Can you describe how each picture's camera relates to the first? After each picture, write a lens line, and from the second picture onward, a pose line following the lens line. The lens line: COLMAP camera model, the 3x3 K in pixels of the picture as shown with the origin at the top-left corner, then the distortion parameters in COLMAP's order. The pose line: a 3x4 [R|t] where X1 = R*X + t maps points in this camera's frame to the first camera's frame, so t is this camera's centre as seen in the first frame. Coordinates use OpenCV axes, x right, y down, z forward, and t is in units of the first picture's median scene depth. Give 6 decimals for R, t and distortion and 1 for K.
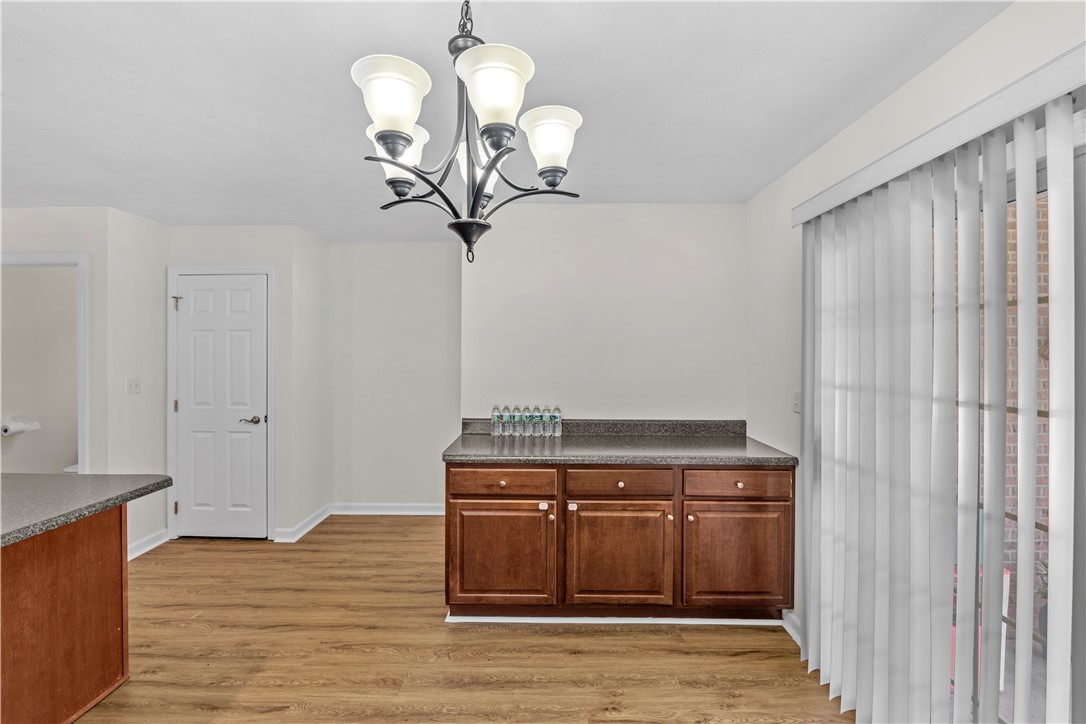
lens RADIAL K [[451.7, 0, 543.8], [0, 451.7, 345.0], [0, 0, 1]] dist [-0.010750, 0.000571]
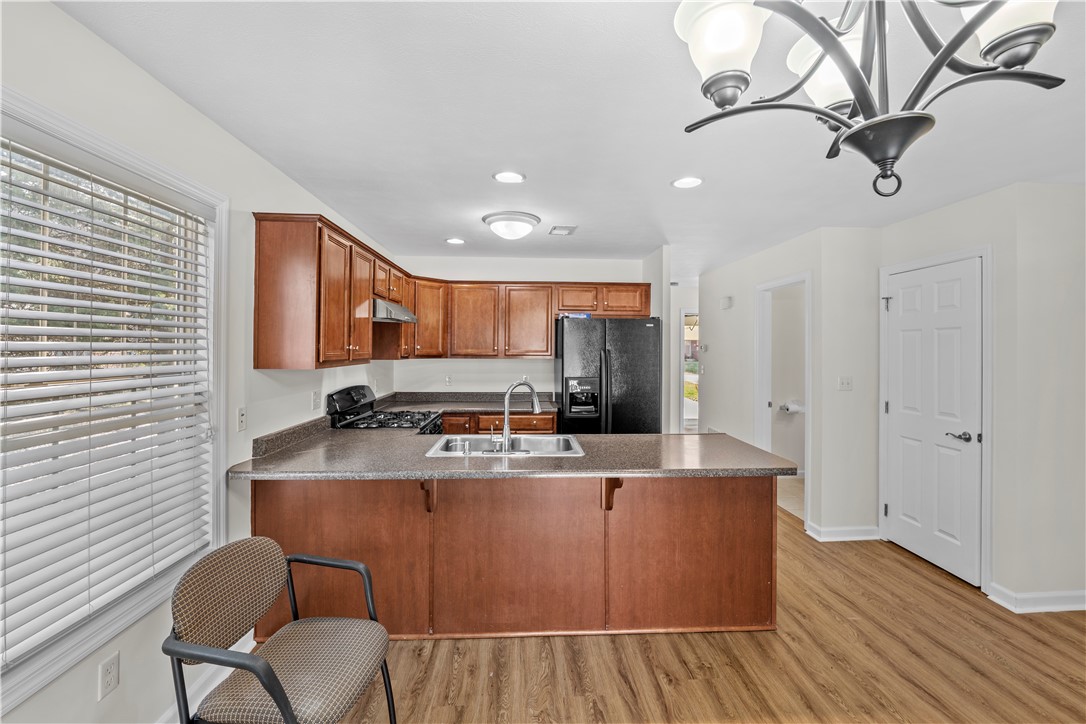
lens RADIAL K [[451.7, 0, 543.8], [0, 451.7, 345.0], [0, 0, 1]] dist [-0.010750, 0.000571]
pose [[0.063246, -0.006665, -0.997976, 0.147965], [0.004461, 0.999970, -0.006395, 0.001449], [0.997988, -0.004048, 0.063274, 0.216752]]
